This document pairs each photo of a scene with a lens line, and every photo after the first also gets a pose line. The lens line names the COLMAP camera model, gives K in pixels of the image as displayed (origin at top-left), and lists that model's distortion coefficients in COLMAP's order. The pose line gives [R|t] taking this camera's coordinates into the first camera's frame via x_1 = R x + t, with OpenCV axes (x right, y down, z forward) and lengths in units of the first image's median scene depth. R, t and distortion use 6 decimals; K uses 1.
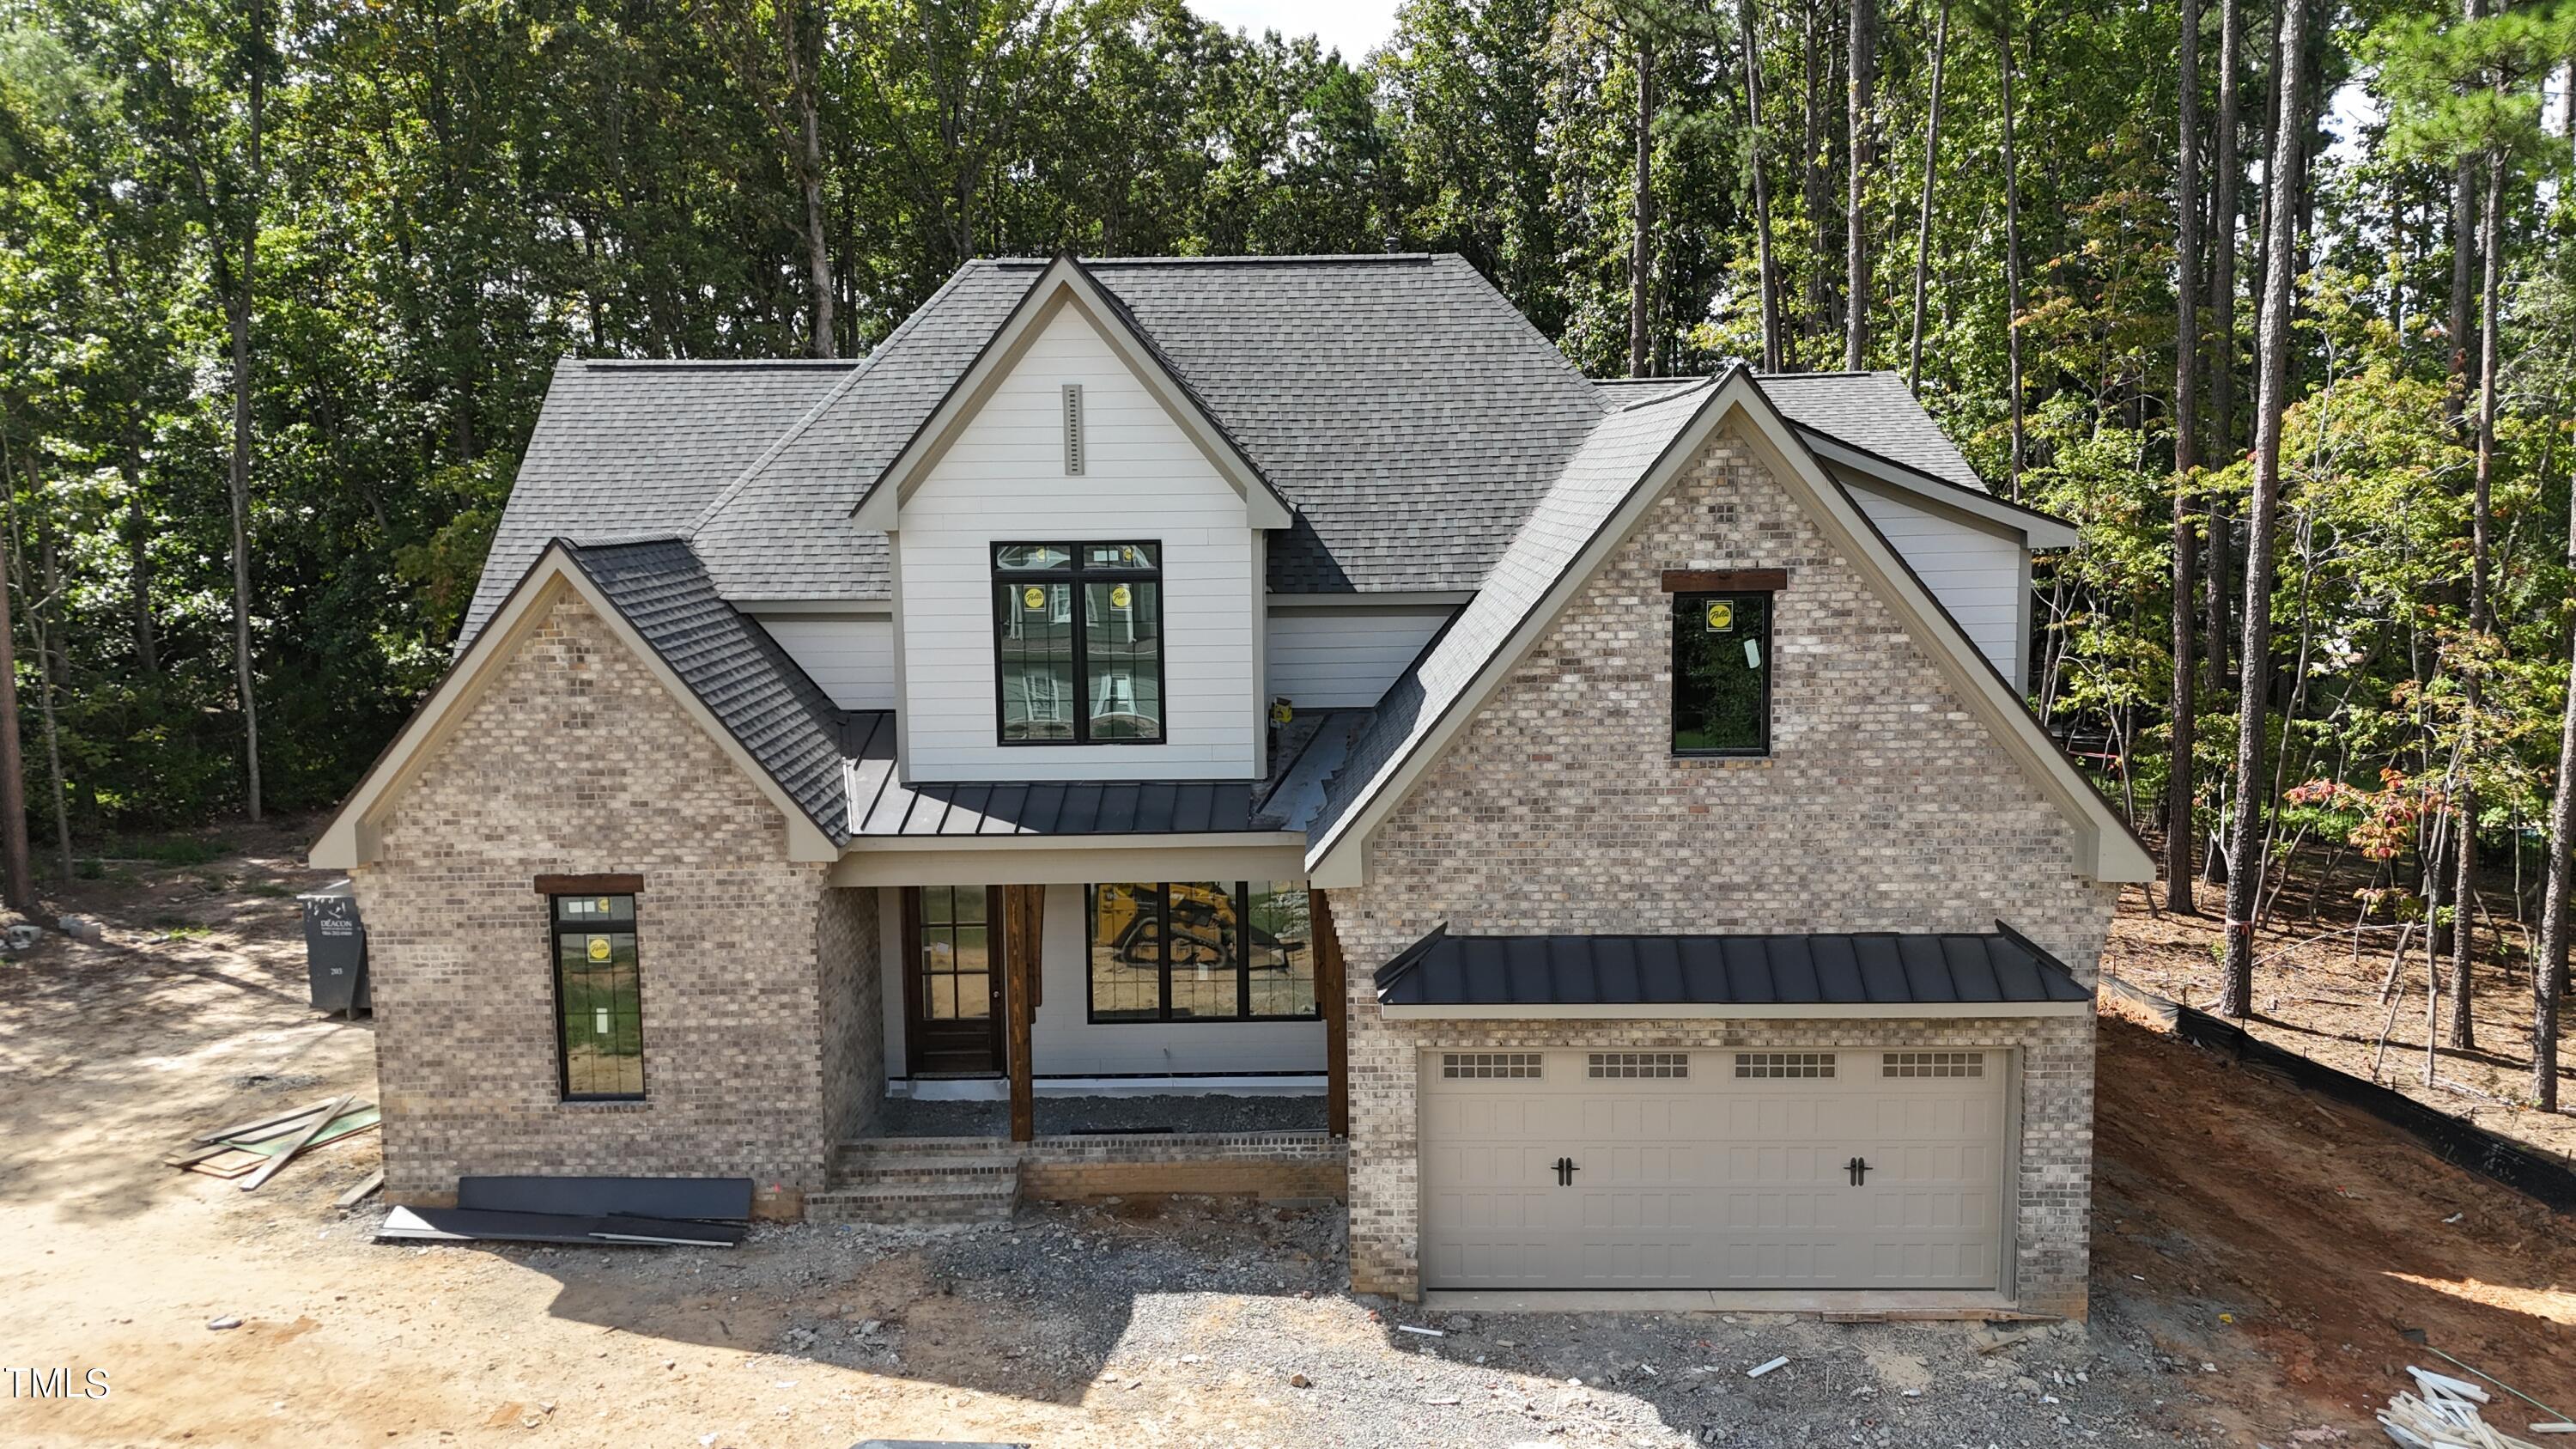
lens RADIAL K [[1821.1, 0, 1286.9], [0, 1821.1, 680.5], [0, 0, 1]] dist [0.125405, -0.288135]
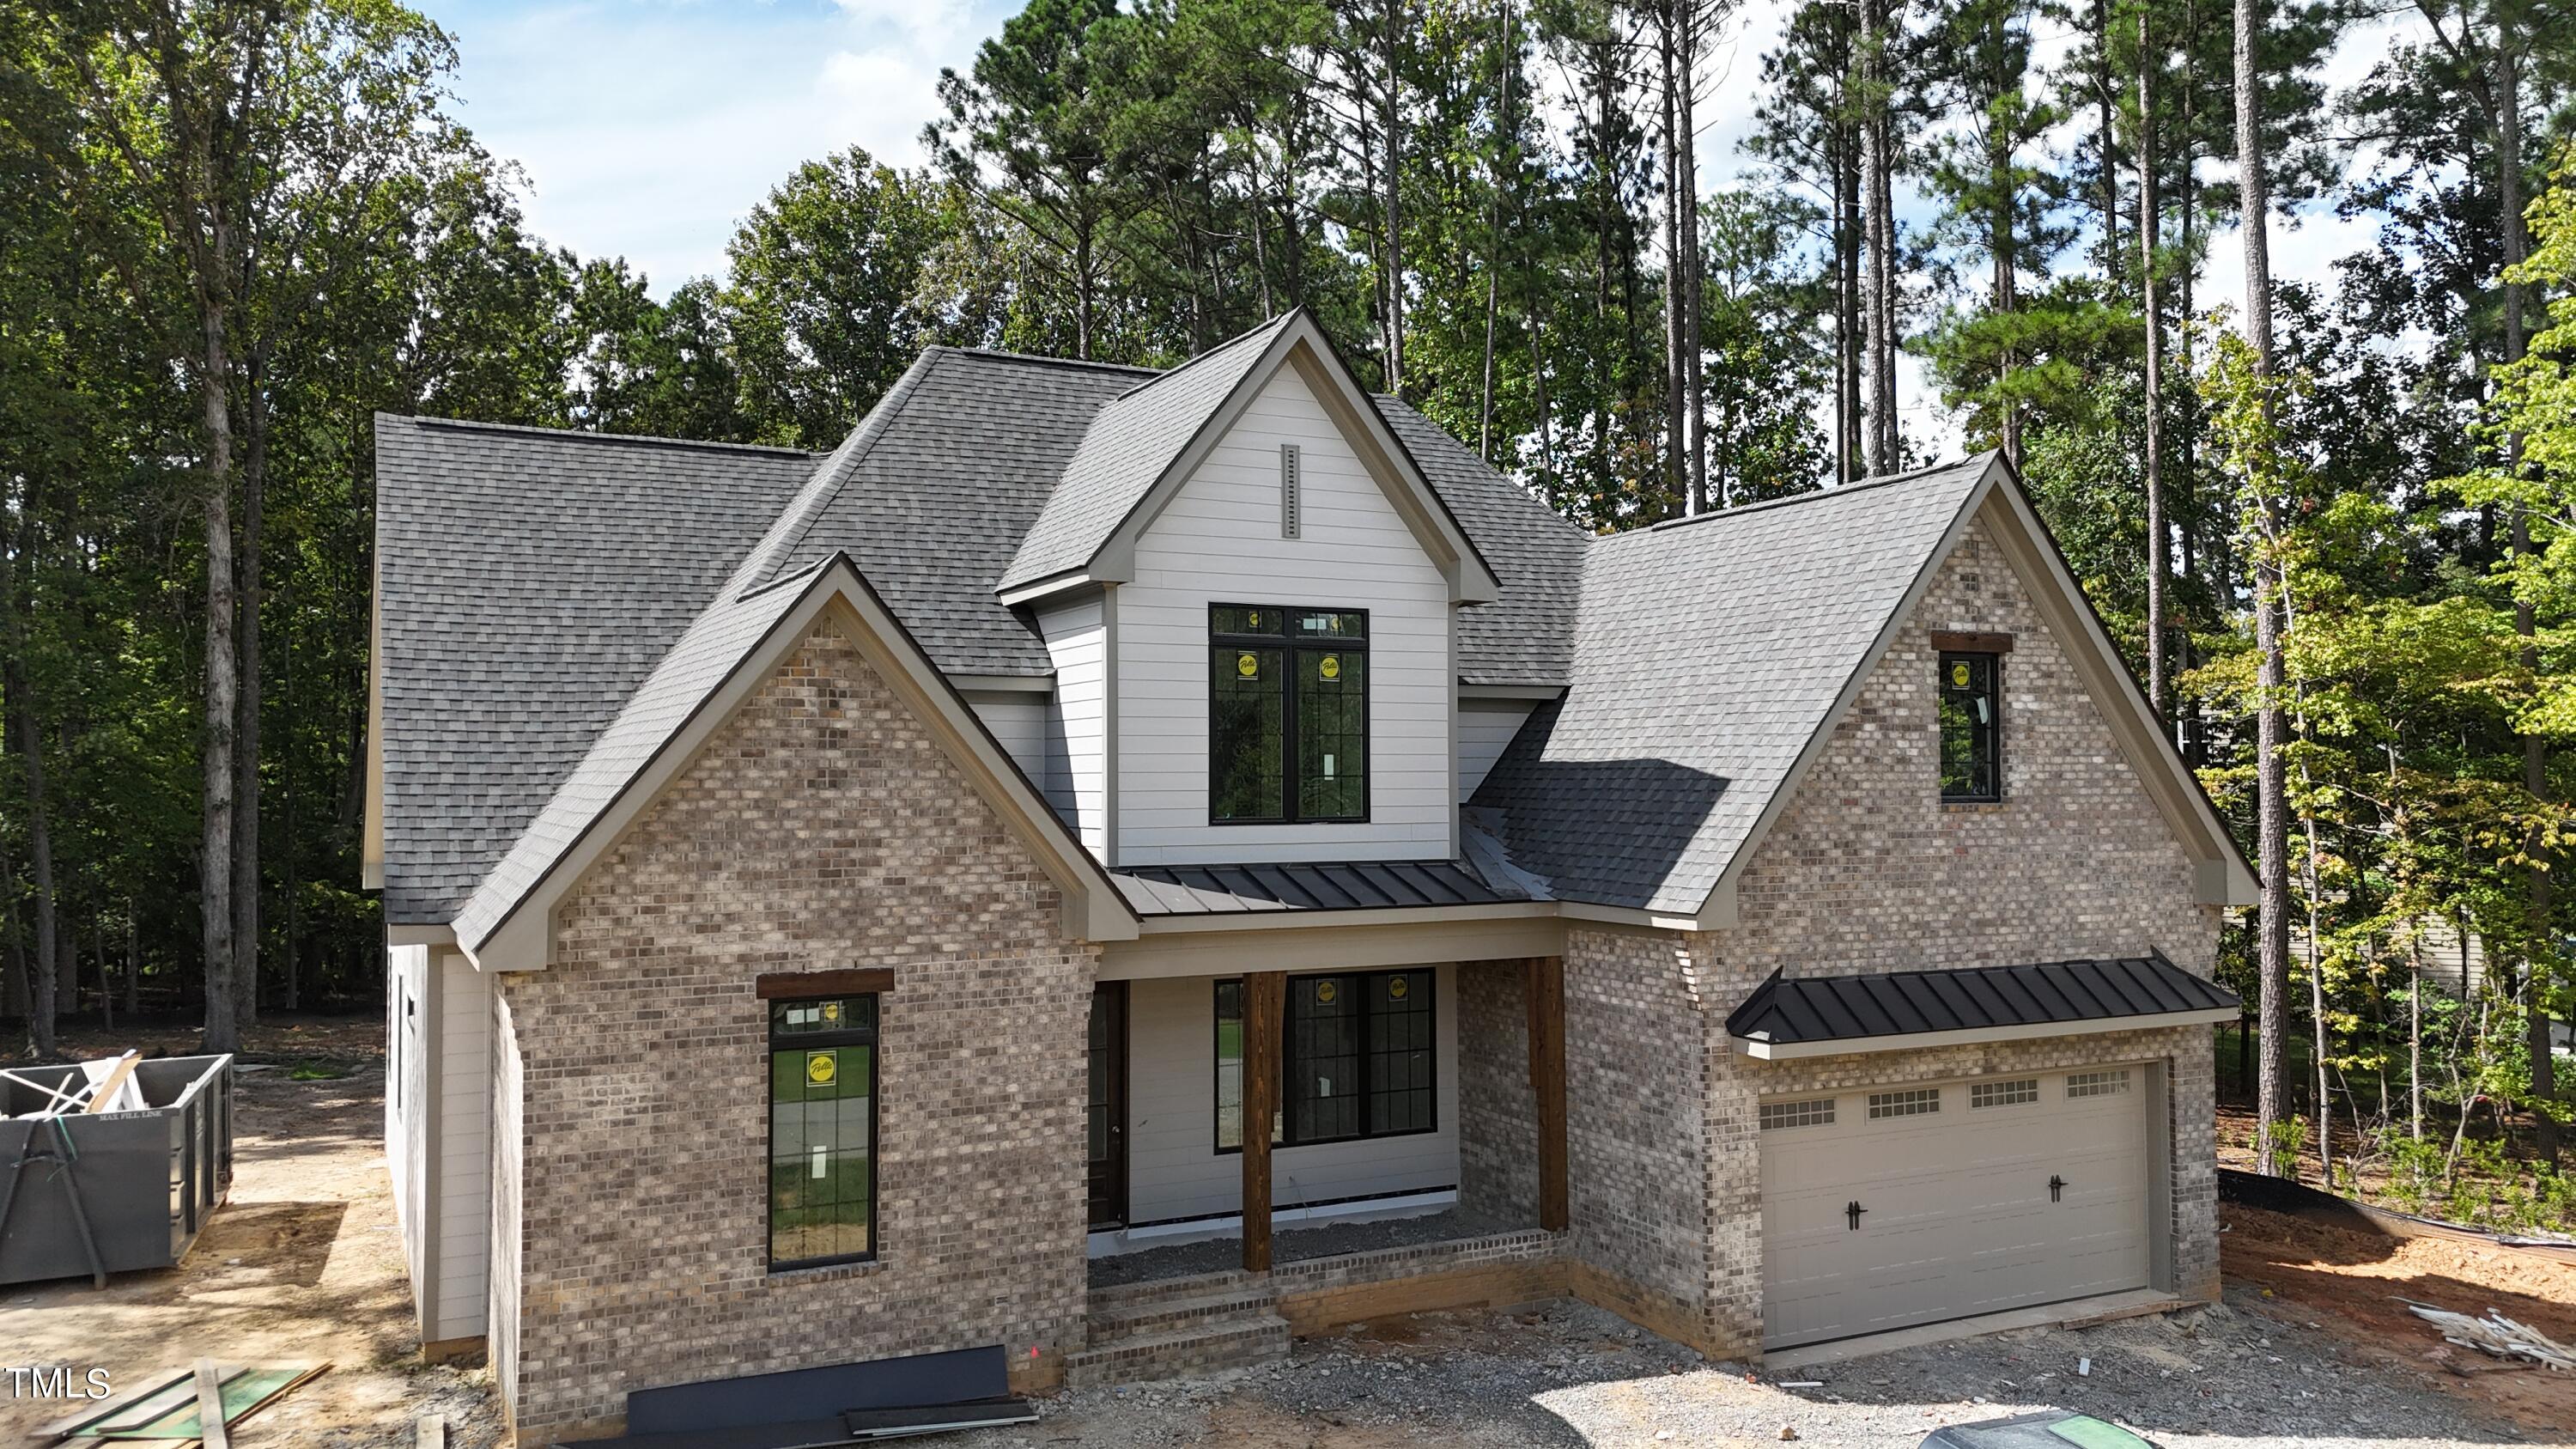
lens RADIAL K [[1821.1, 0, 1286.9], [0, 1821.1, 680.5], [0, 0, 1]] dist [0.125405, -0.288135]
pose [[0.892821, 0.033433, 0.449170, -0.567265], [0.036317, 0.988651, -0.145776, 0.104299], [-0.448946, 0.146464, 0.881474, 0.180872]]
